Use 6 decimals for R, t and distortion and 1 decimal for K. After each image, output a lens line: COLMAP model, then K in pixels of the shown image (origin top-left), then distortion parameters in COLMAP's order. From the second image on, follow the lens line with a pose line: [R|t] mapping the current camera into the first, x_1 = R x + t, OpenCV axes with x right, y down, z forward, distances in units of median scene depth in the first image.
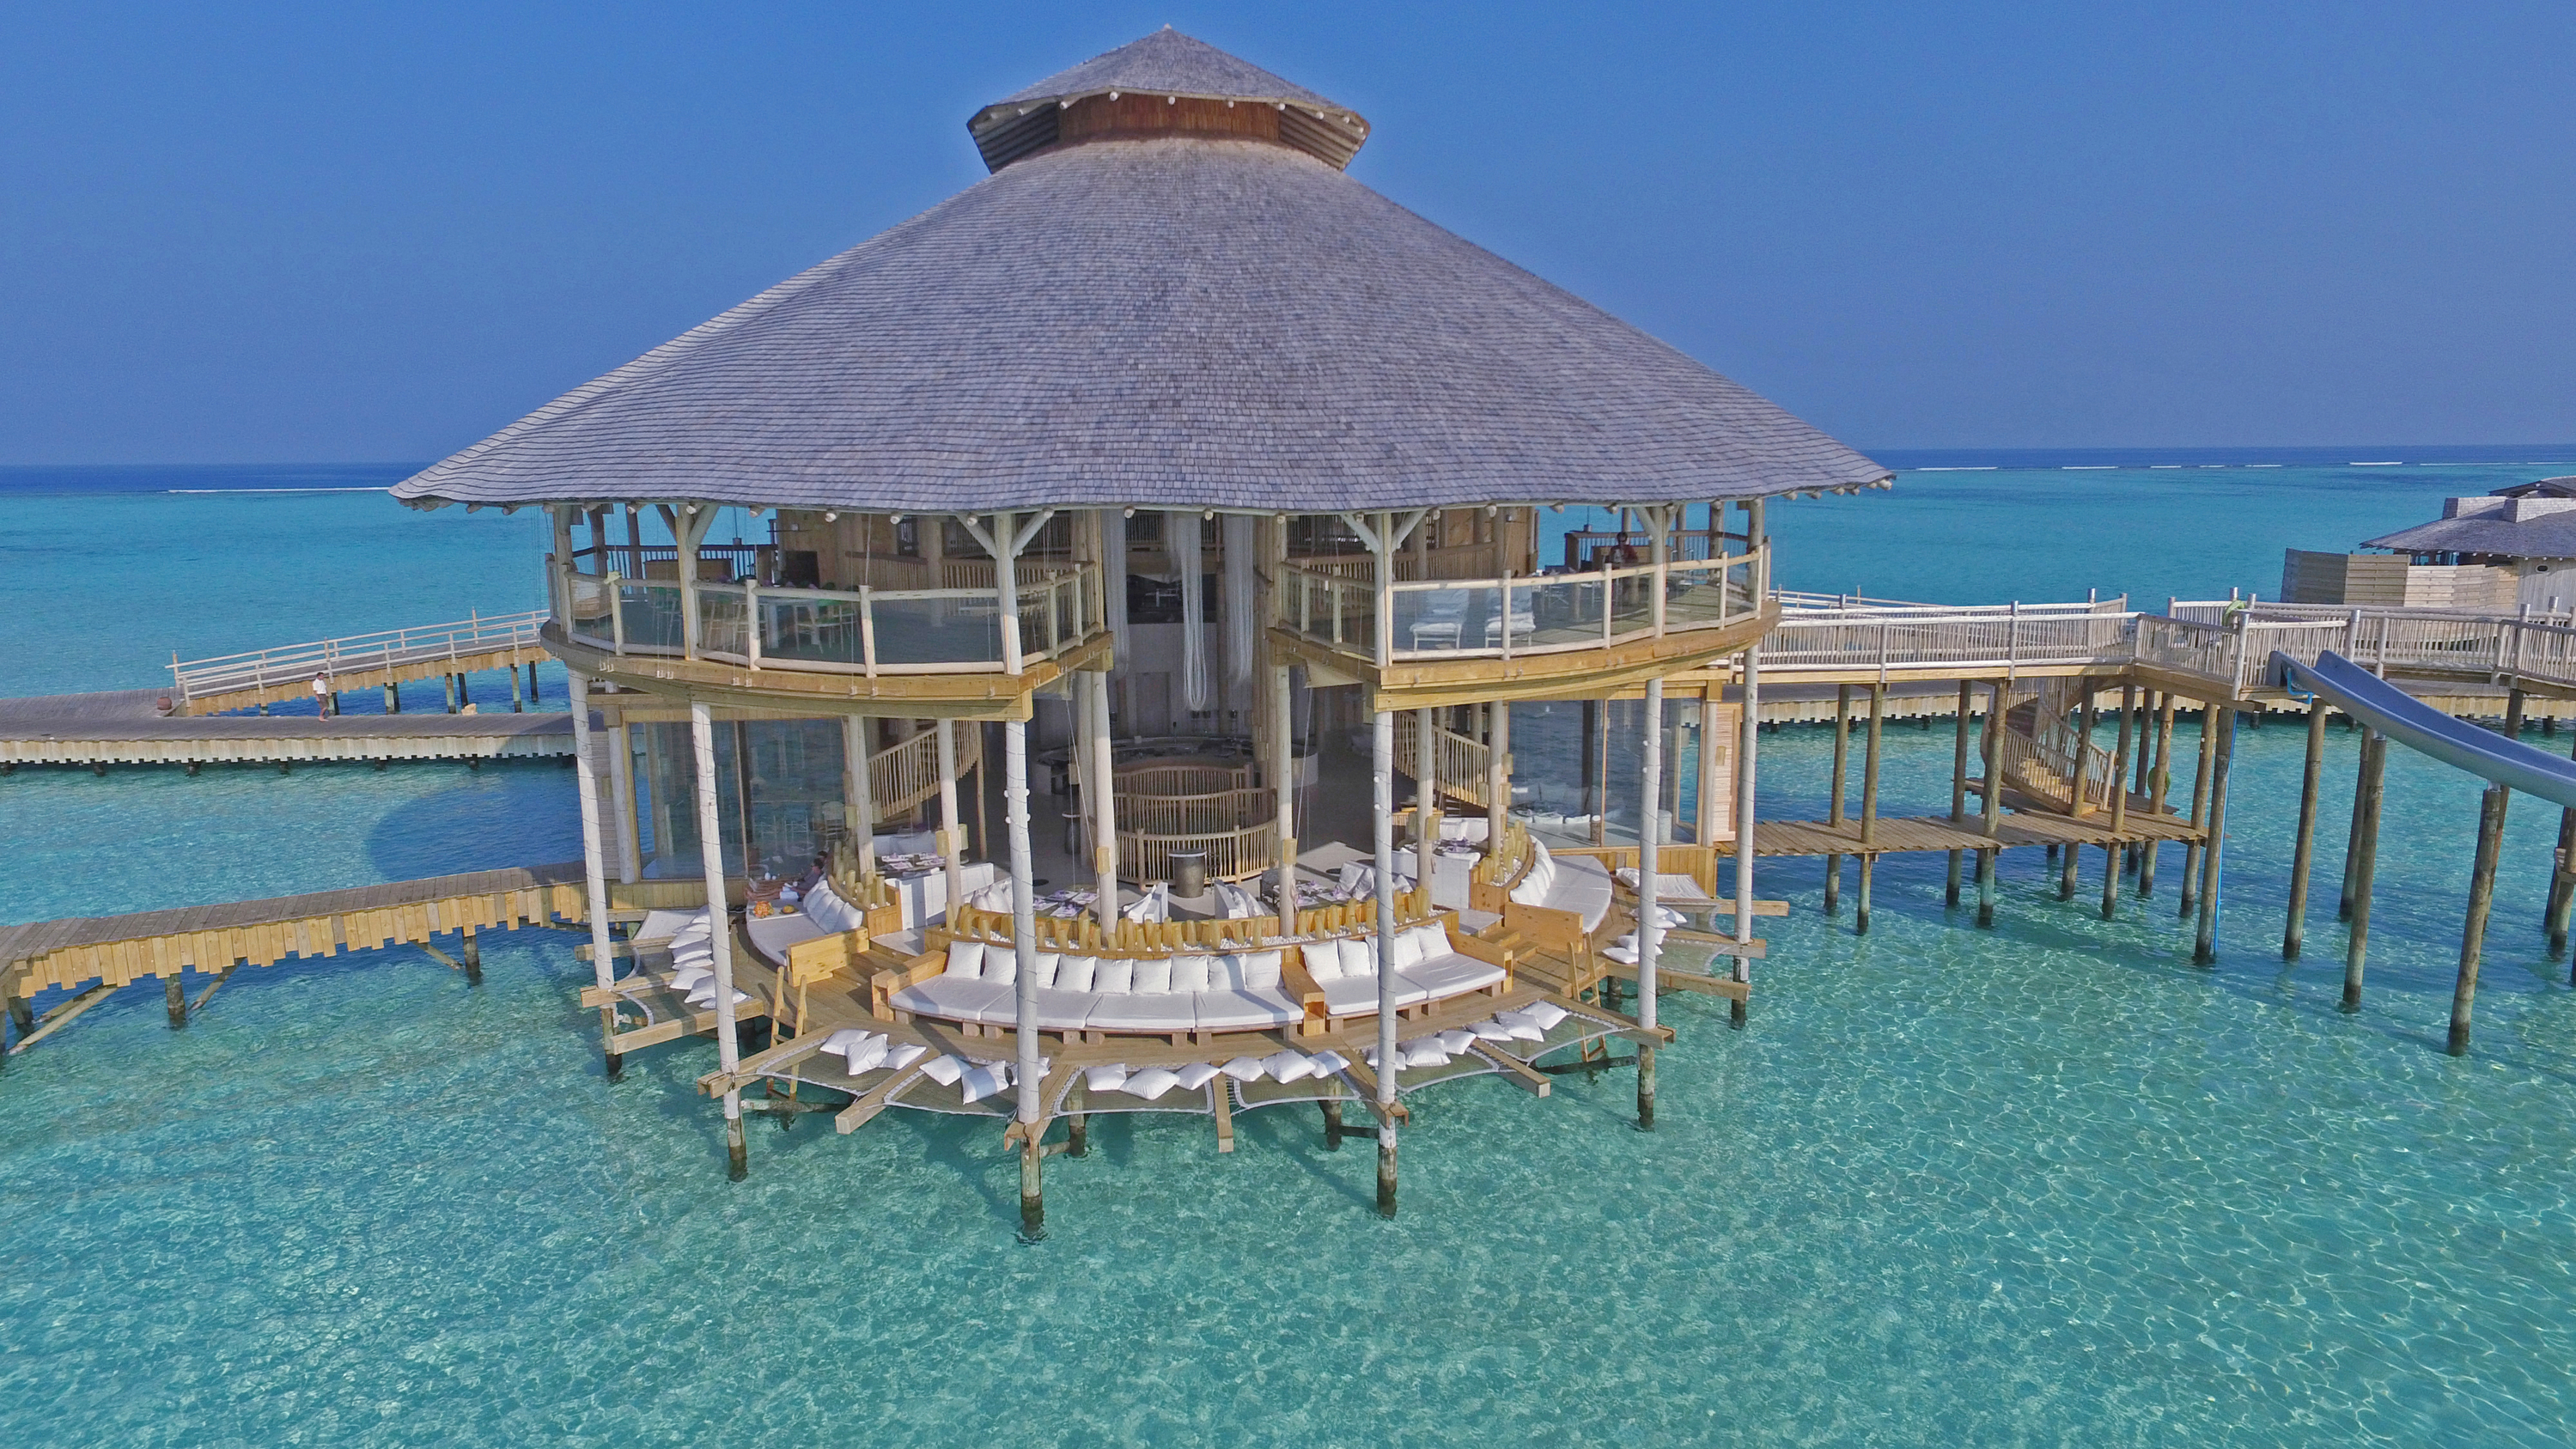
lens RADIAL K [[1513.6, 0, 1290.6], [0, 1513.6, 729.1], [0, 0, 1]] dist [-0.005400, 0.004518]
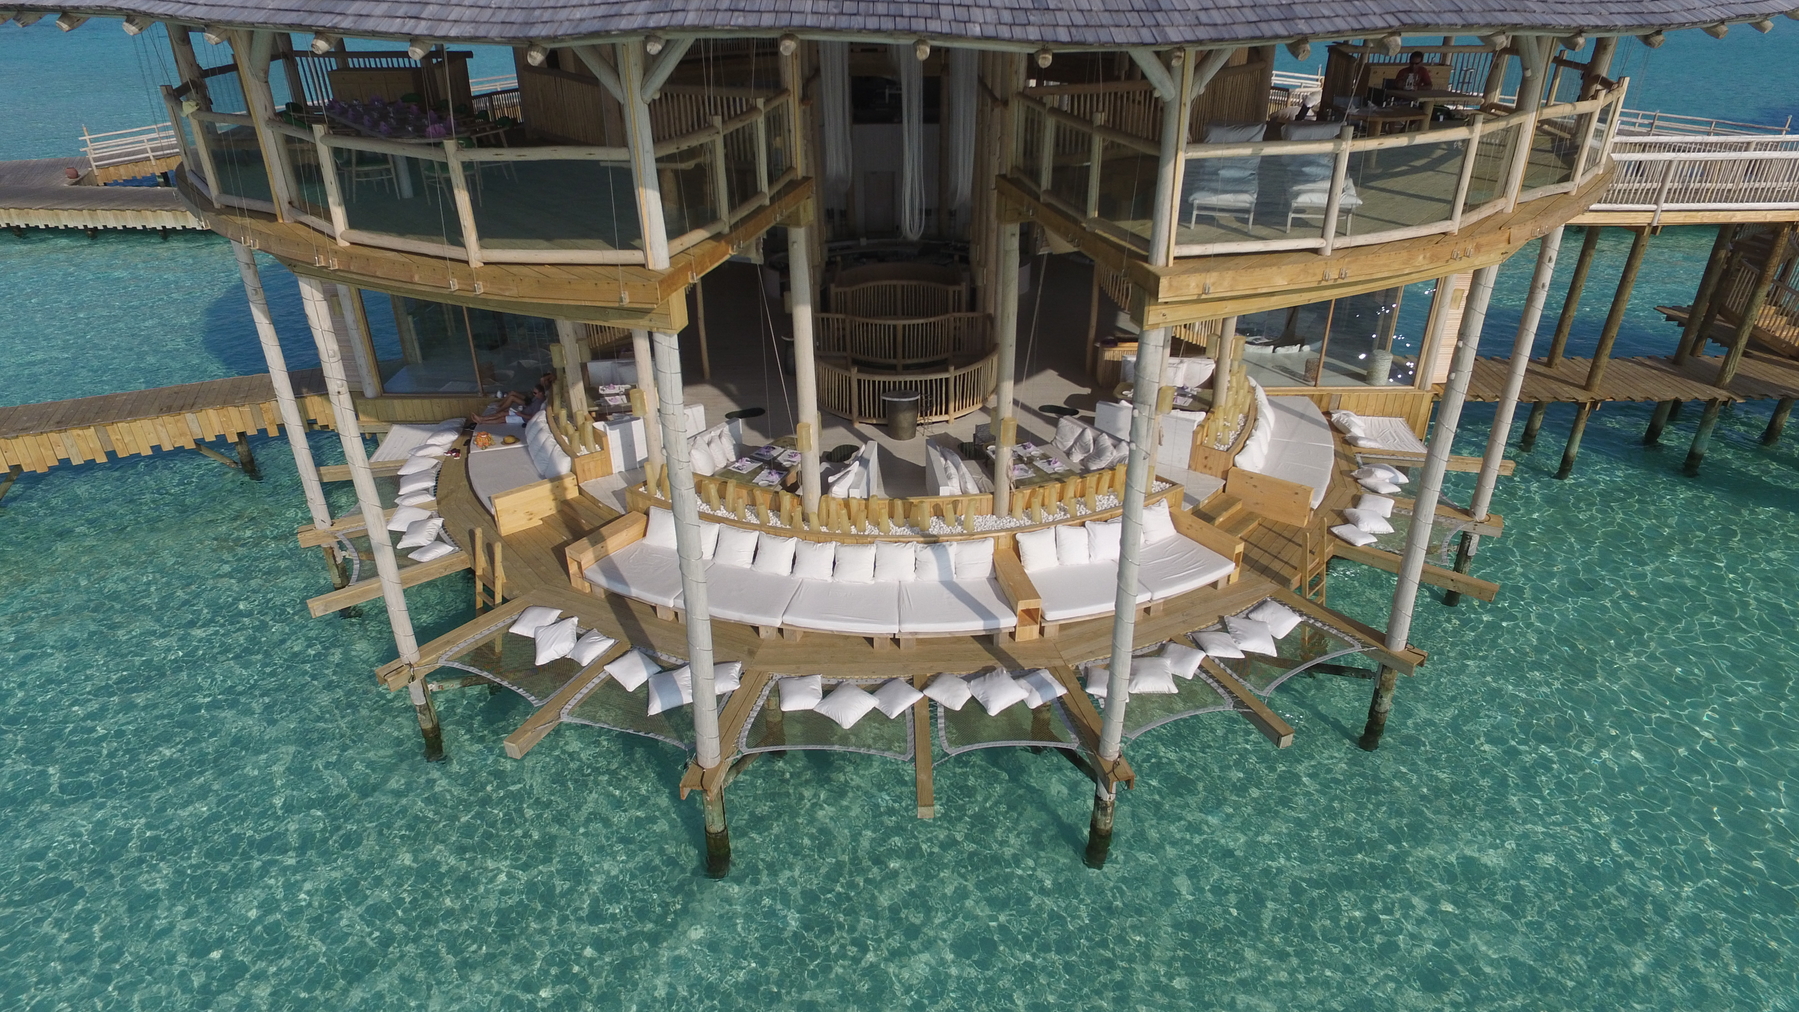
lens RADIAL K [[1057.0, 0, 898.7], [0, 1057.0, 506.1], [0, 0, 1]] dist [-0.005400, 0.004518]
pose [[0.996090, 0.045490, -0.075728, -0.016280], [-0.020809, 0.953929, 0.299310, -0.065277], [0.085855, -0.296564, 0.951146, 0.380452]]
